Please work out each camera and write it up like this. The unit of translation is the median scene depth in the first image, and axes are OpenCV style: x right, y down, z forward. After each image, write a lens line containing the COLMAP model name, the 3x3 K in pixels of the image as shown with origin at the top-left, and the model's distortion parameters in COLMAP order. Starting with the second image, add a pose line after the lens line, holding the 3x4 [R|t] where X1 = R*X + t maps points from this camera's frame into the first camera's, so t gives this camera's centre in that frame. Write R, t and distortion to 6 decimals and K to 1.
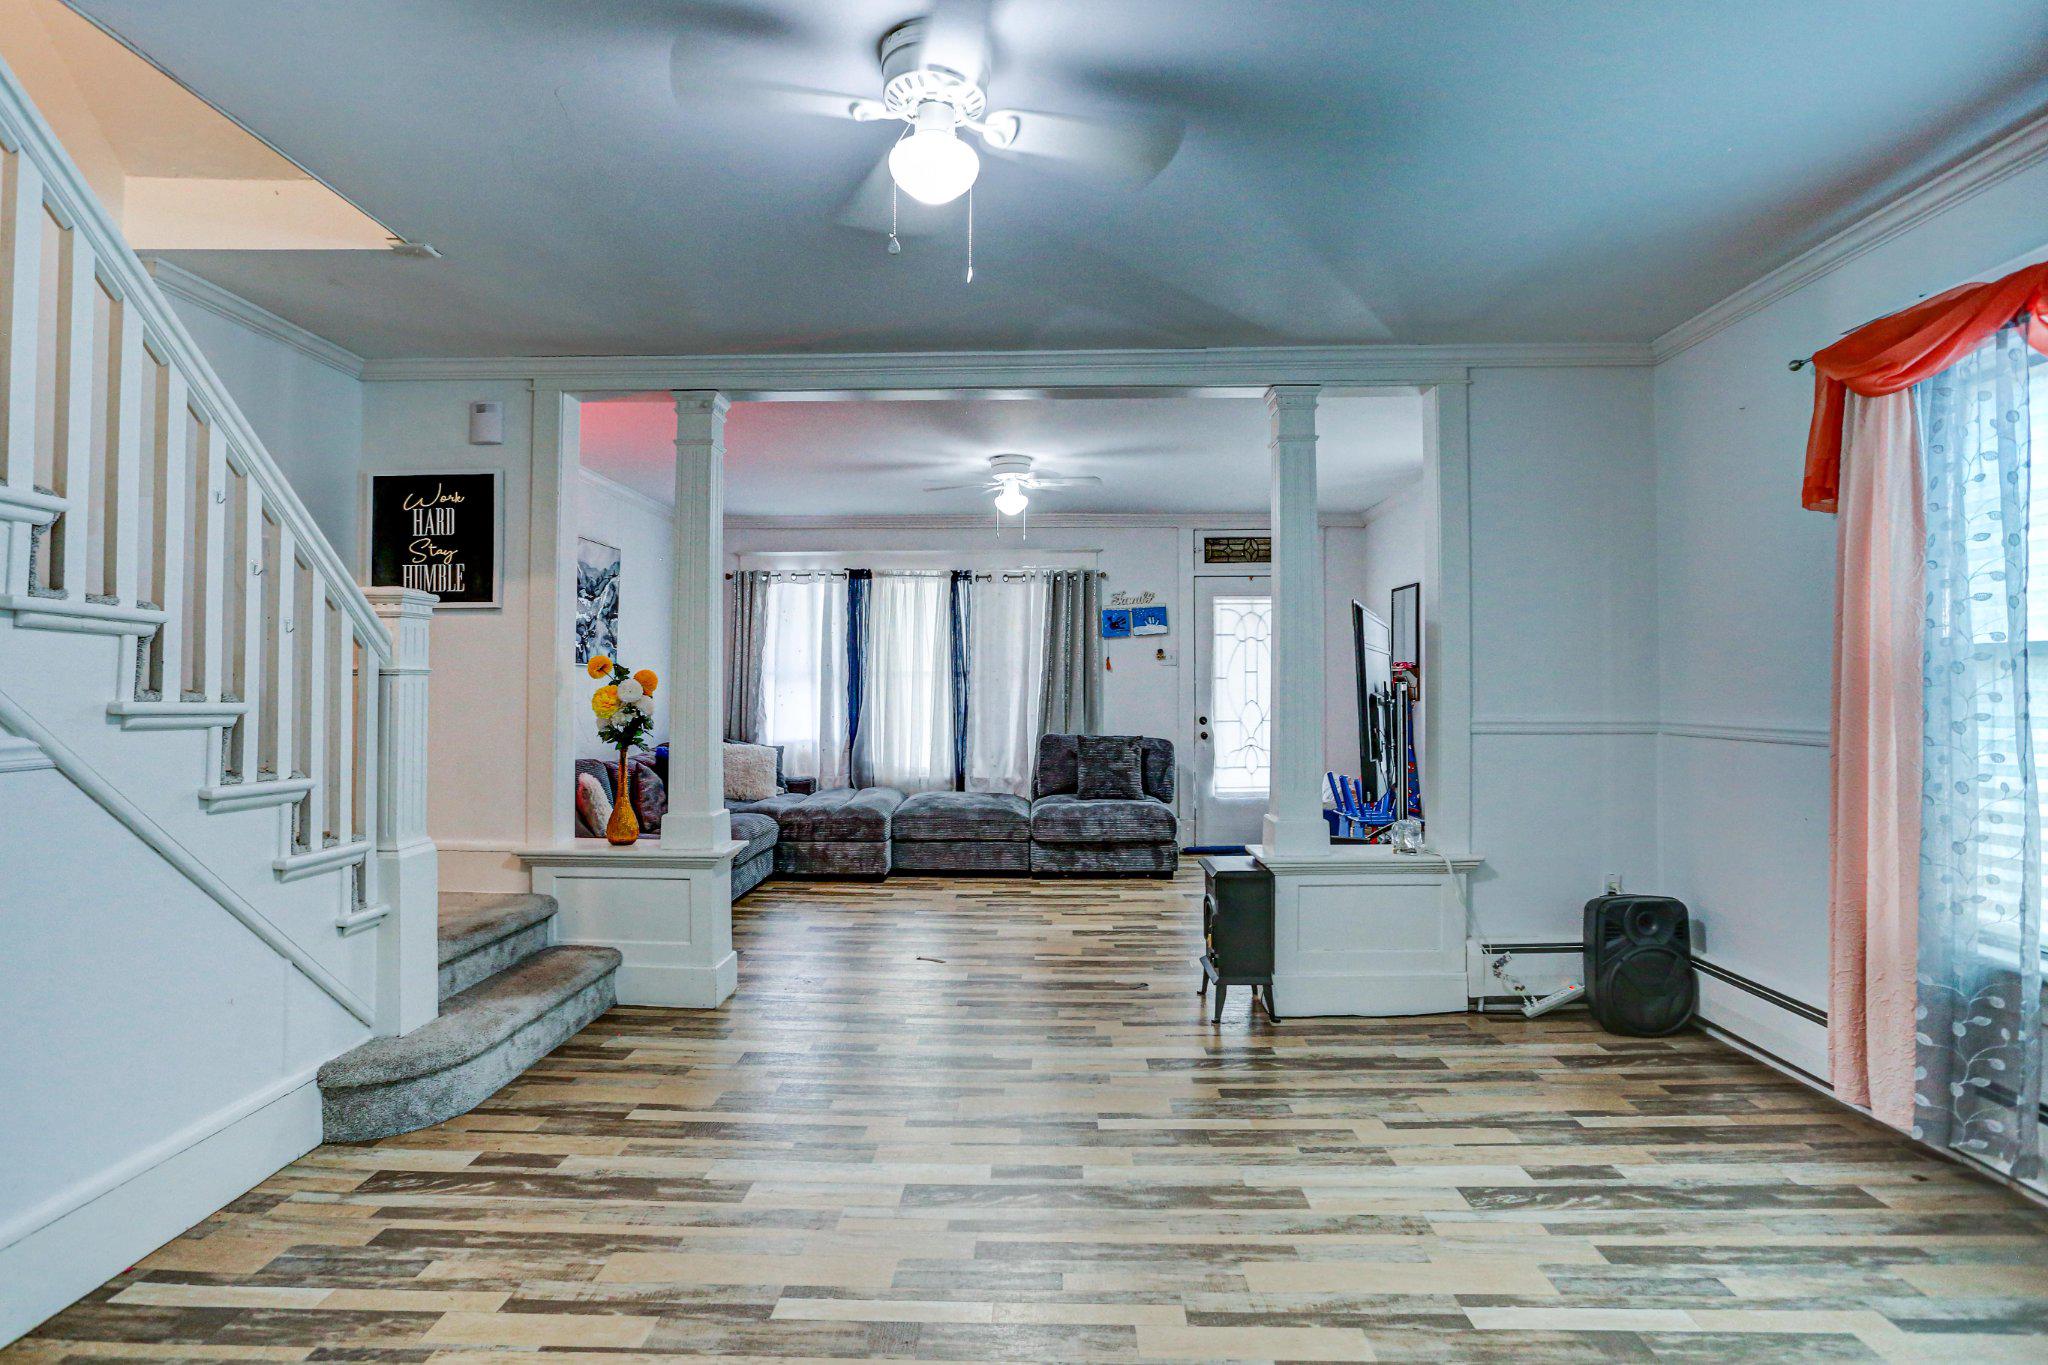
lens RADIAL K [[1028.4, 0, 1013.2], [0, 1028.4, 679.6], [0, 0, 1]] dist [-0.066054, 0.038409]
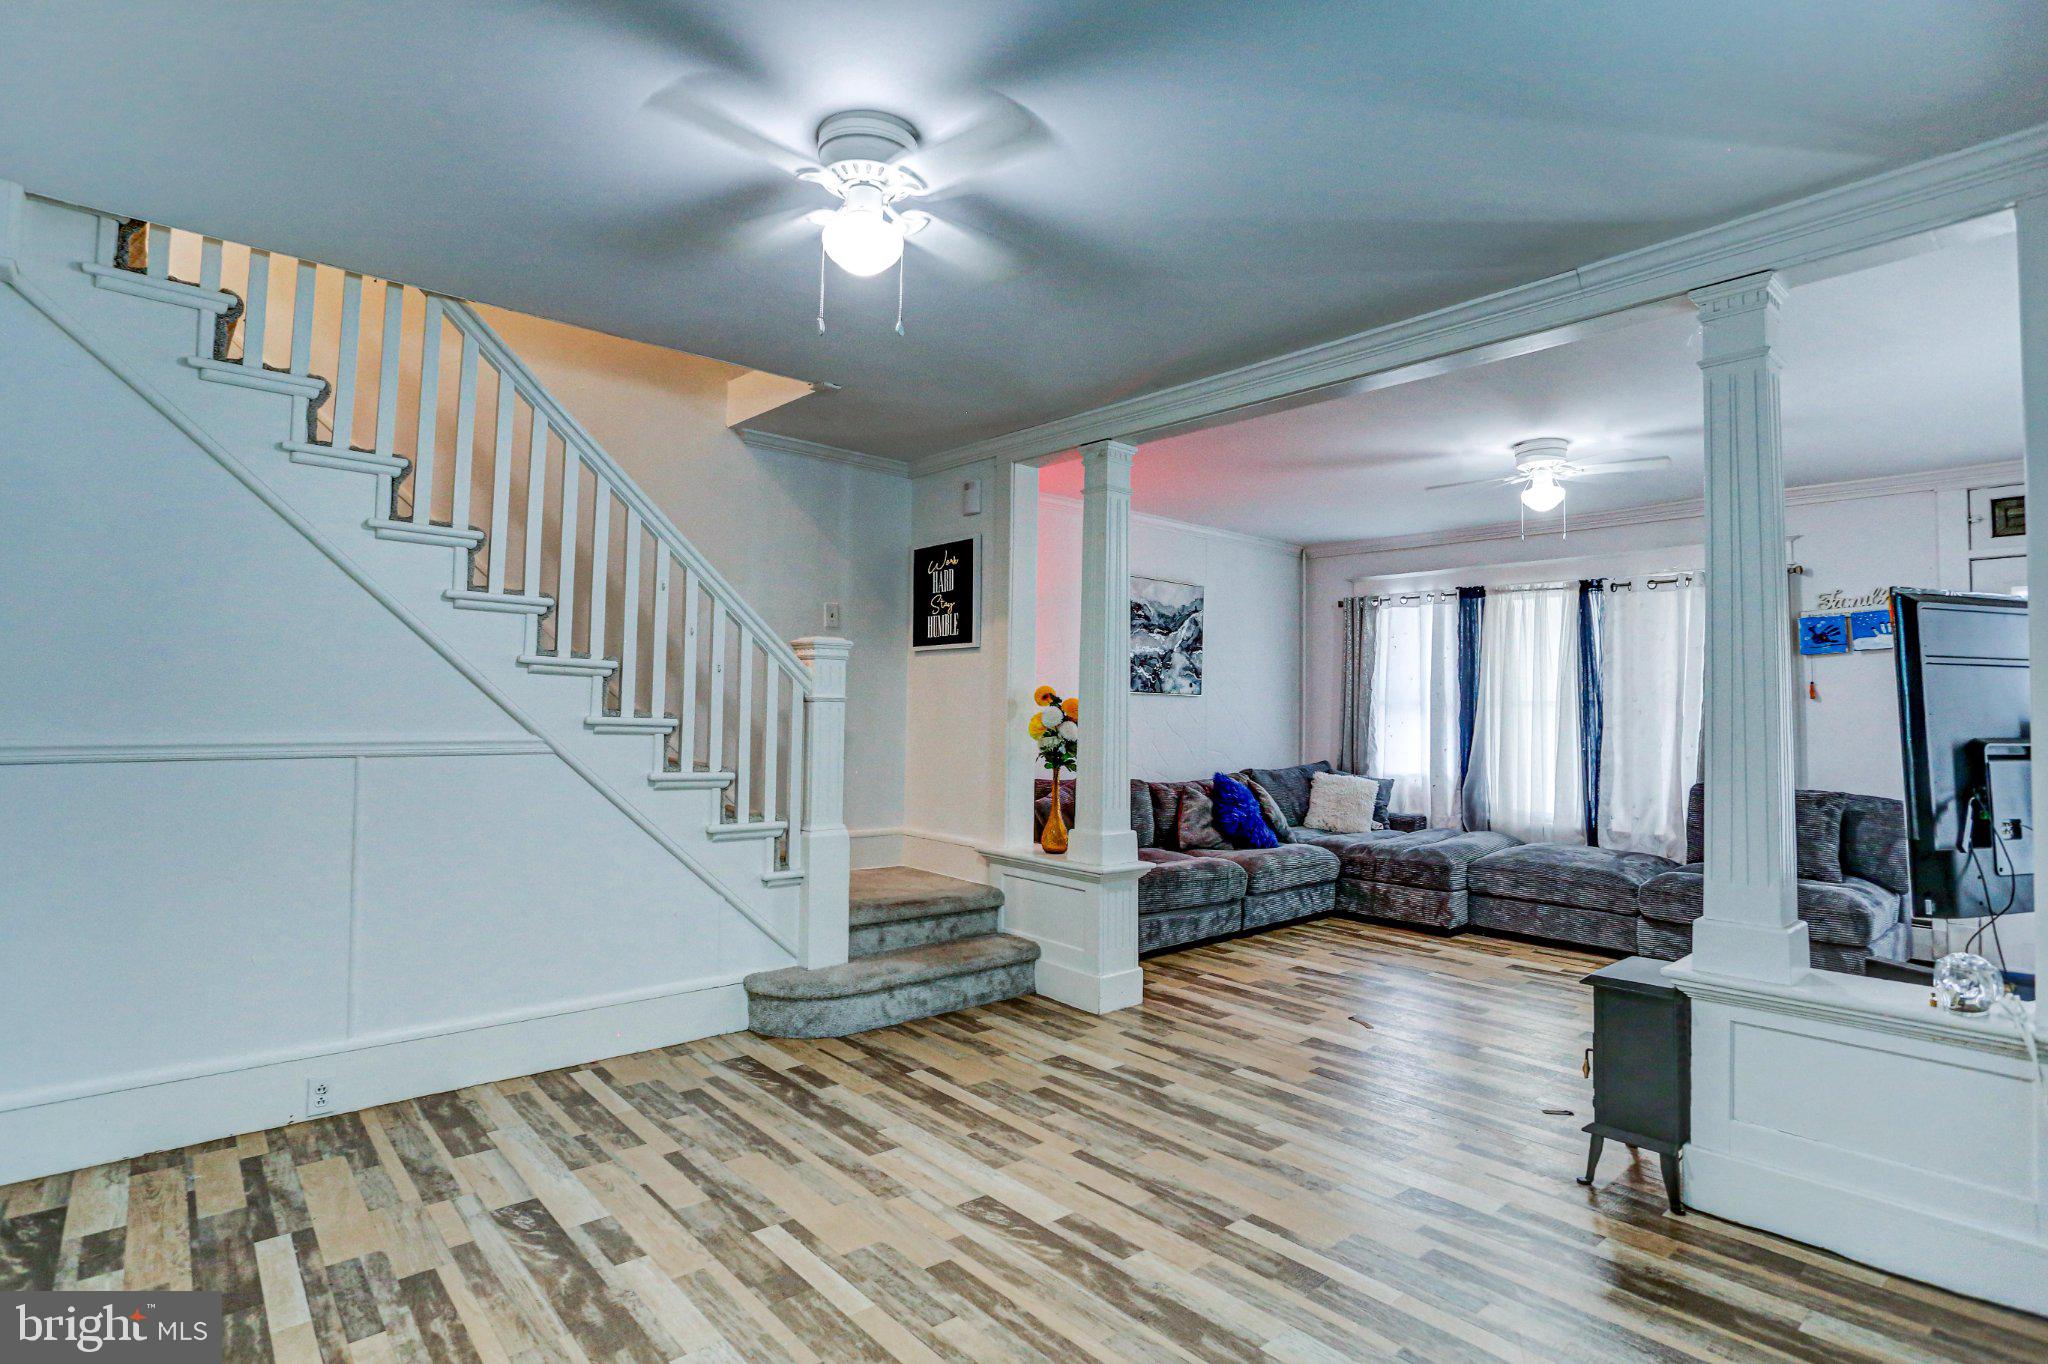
lens RADIAL K [[1028.4, 0, 1013.2], [0, 1028.4, 679.1], [0, 0, 1]] dist [-0.066054, 0.038409]
pose [[0.676863, -0.012211, -0.736008, 0.435183], [-0.008959, 0.999652, -0.024824, -0.002095], [0.736054, 0.023396, 0.676518, 0.196118]]
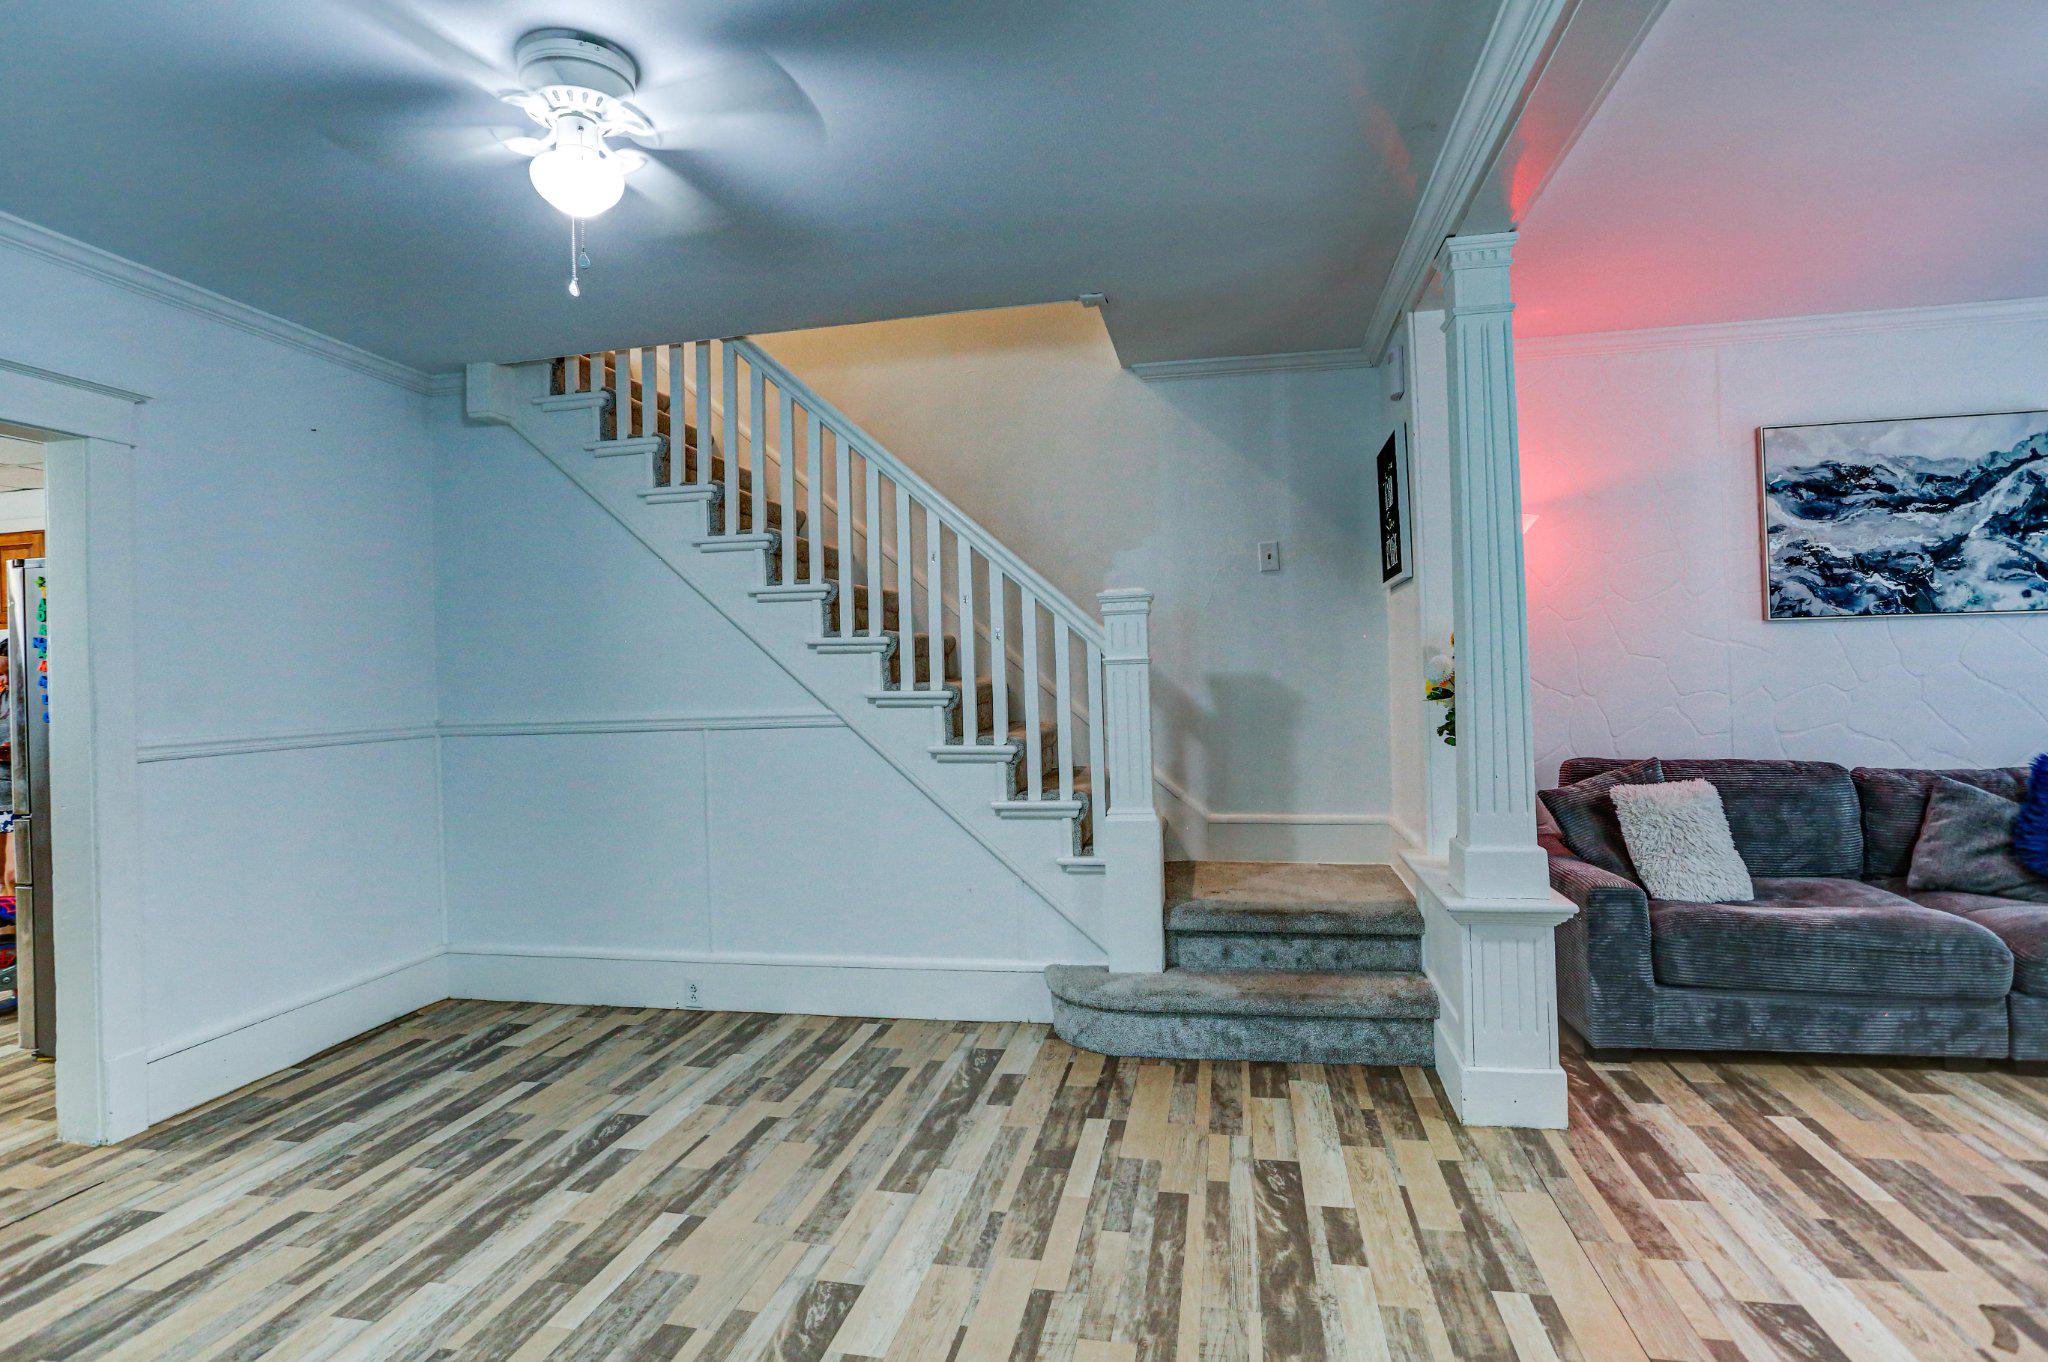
lens RADIAL K [[1021.0, 0, 1016.5], [0, 1021.0, 649.7], [0, 0, 1]] dist [-0.023595, 0.001582]
pose [[-0.177468, -0.029165, -0.983694, 0.440903], [0.037334, 0.998642, -0.036343, 0.013433], [0.983418, -0.043175, -0.176138, 0.824554]]
